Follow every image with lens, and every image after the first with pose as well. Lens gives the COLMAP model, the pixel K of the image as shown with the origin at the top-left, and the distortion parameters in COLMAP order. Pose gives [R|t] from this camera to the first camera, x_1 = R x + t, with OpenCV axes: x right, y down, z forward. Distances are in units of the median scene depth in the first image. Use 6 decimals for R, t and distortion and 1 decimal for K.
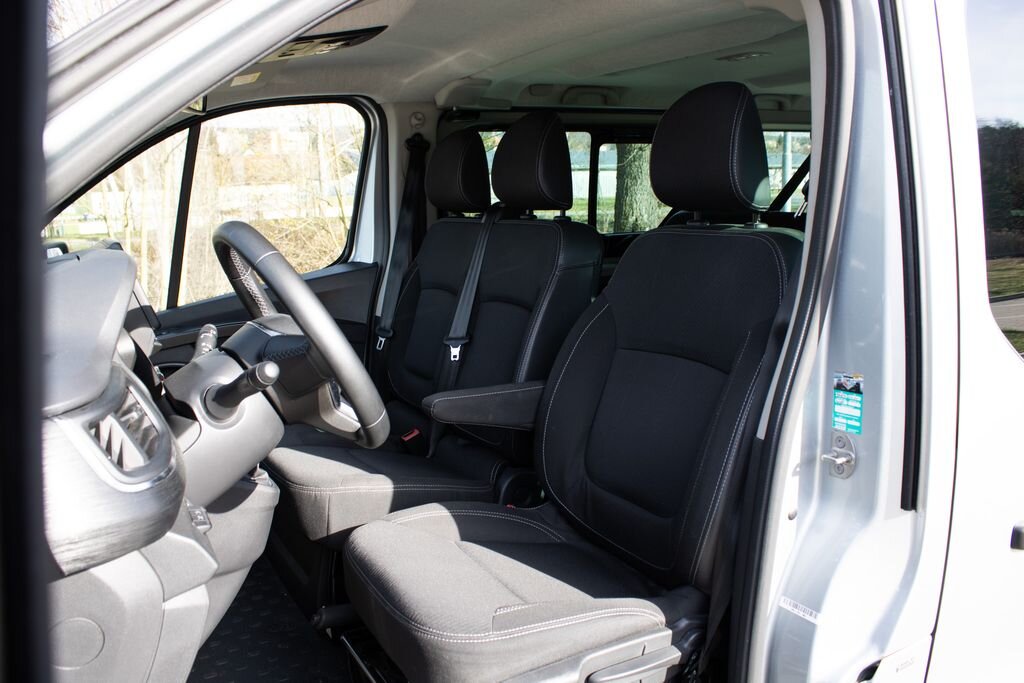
lens RADIAL K [[845.9, 0, 513.2], [0, 845.9, 319.2], [0, 0, 1]] dist [-0.165674, 0.114106]
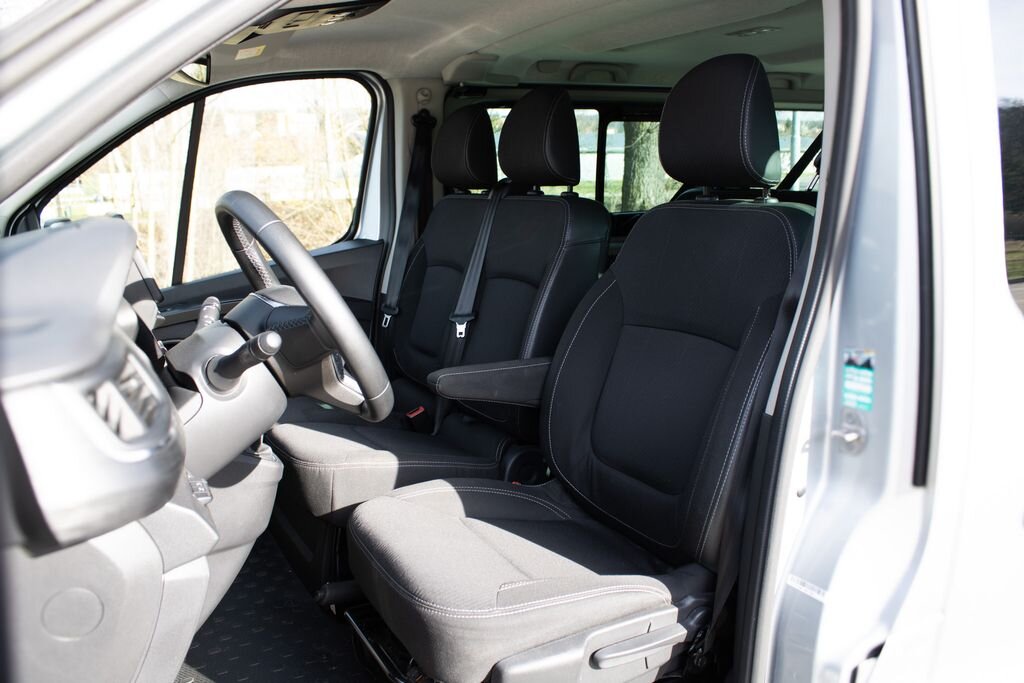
lens RADIAL K [[845.9, 0, 513.2], [0, 845.9, 319.2], [0, 0, 1]] dist [-0.165674, 0.114106]
pose [[0.999958, 0.004827, -0.007846, 0.000564], [-0.004661, 0.999767, 0.021086, 0.008534], [0.007946, -0.021048, 0.999747, 0.010439]]
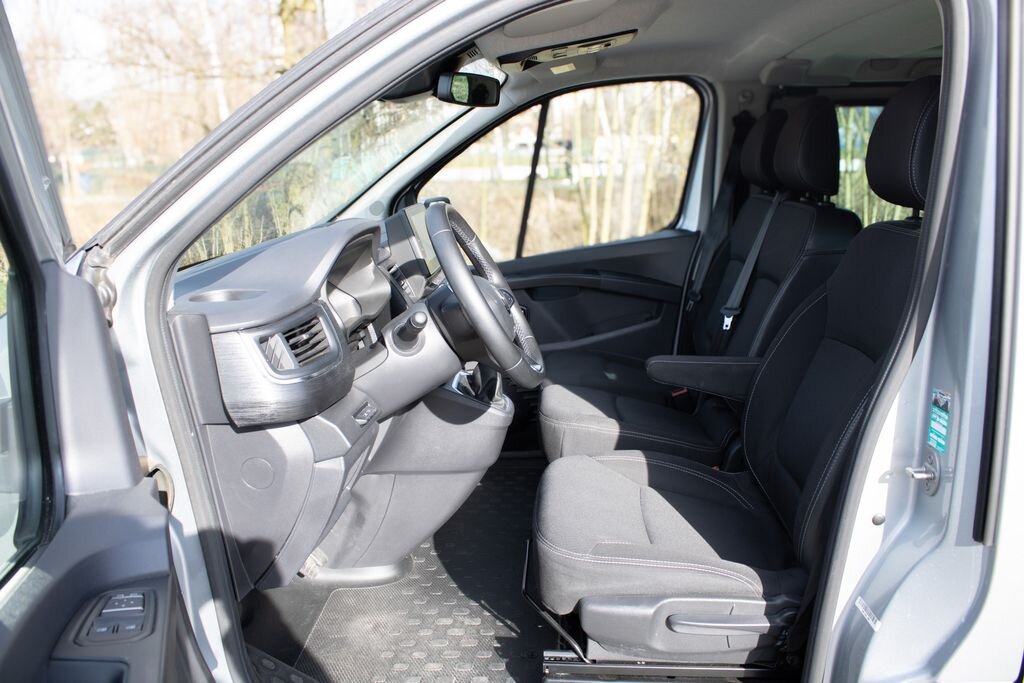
lens RADIAL K [[845.9, 0, 513.2], [0, 845.9, 319.2], [0, 0, 1]] dist [-0.165674, 0.114106]
pose [[0.844331, 0.116890, -0.522917, 0.351921], [-0.085705, 0.992812, 0.083545, -0.040782], [0.528924, -0.025723, 0.848279, -0.060695]]
